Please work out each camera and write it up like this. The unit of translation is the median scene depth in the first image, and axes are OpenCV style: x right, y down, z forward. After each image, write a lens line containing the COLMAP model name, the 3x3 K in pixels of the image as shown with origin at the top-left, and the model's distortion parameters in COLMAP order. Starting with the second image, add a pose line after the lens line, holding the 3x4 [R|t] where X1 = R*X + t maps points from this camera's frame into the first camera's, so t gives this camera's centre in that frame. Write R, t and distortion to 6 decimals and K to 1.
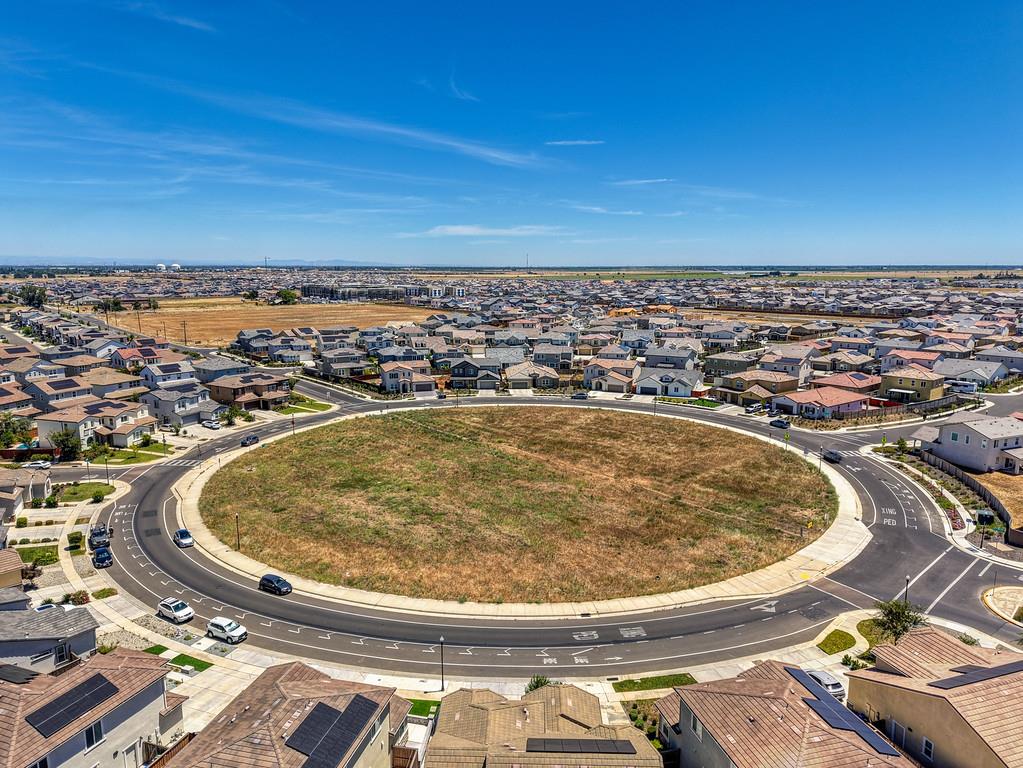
lens RADIAL K [[687.1, 0, 512.5], [0, 687.1, 387.9], [0, 0, 1]] dist [0.043931, -0.040494]
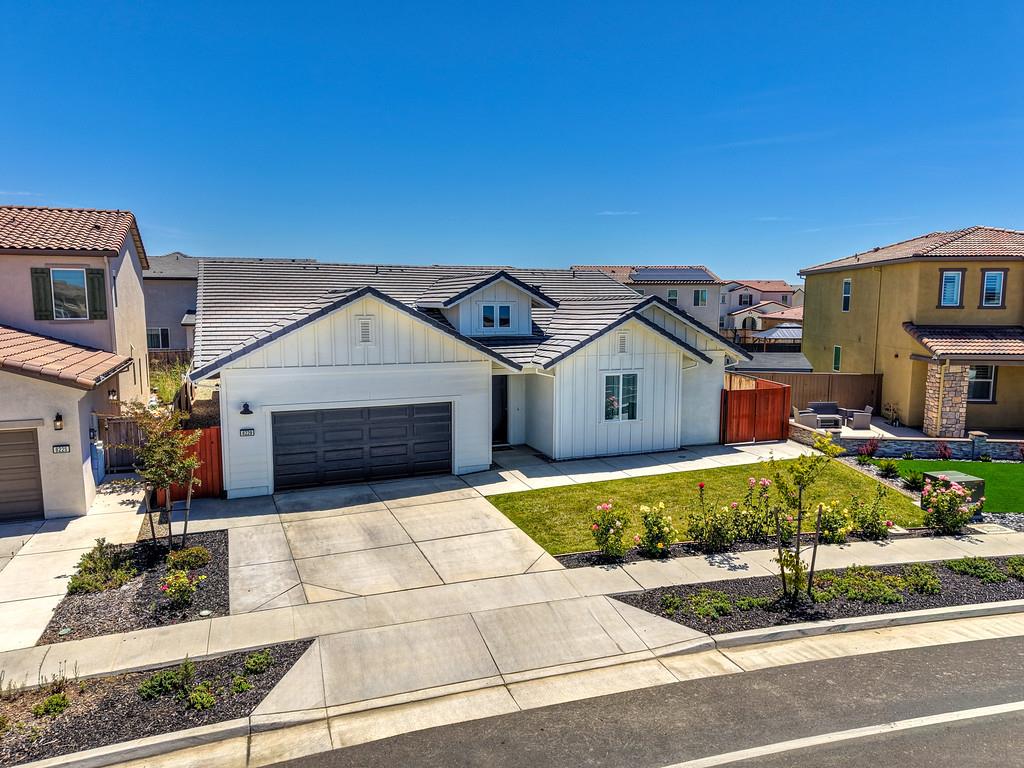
lens RADIAL K [[687.8, 0, 513.0], [0, 687.8, 387.9], [0, 0, 1]] dist [0.043931, -0.040494]
pose [[0.674136, -0.087302, 0.733429, 0.136252], [0.123630, 0.992318, 0.004483, -0.001793], [-0.728187, 0.087652, 0.679751, 0.880845]]
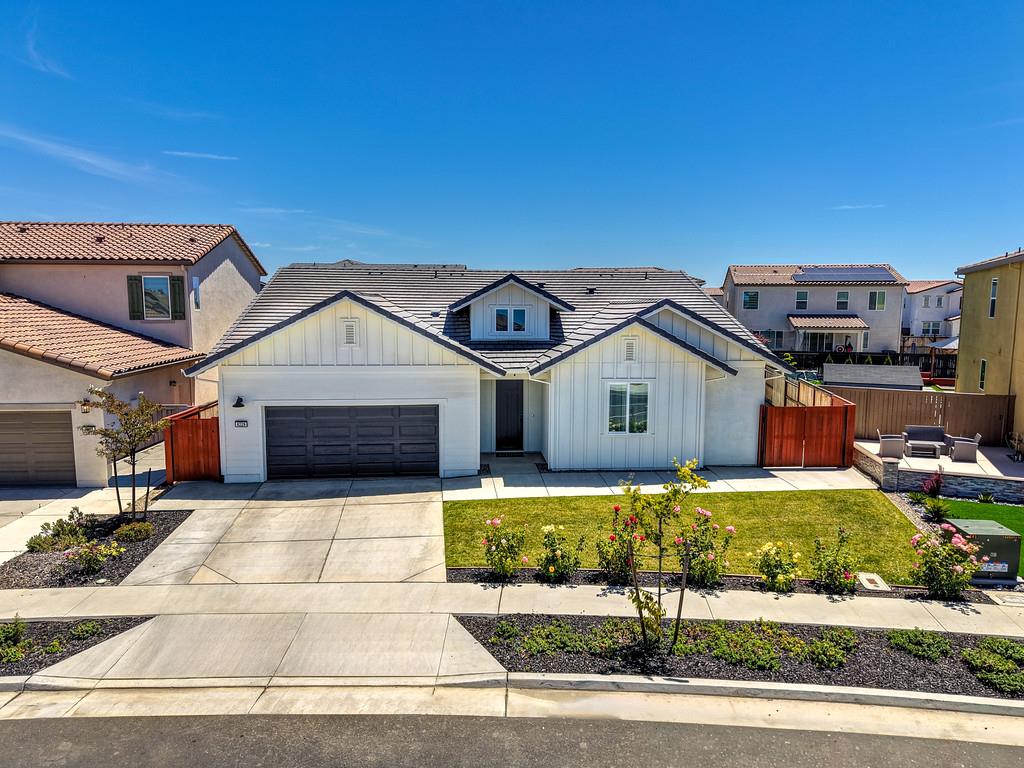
lens RADIAL K [[687.8, 0, 513.0], [0, 687.8, 387.9], [0, 0, 1]] dist [0.043931, -0.040494]
pose [[0.865573, -0.054328, 0.497828, 0.161318], [0.079772, 0.996363, -0.029967, 0.000830], [-0.494389, 0.065651, 0.866758, 0.863796]]
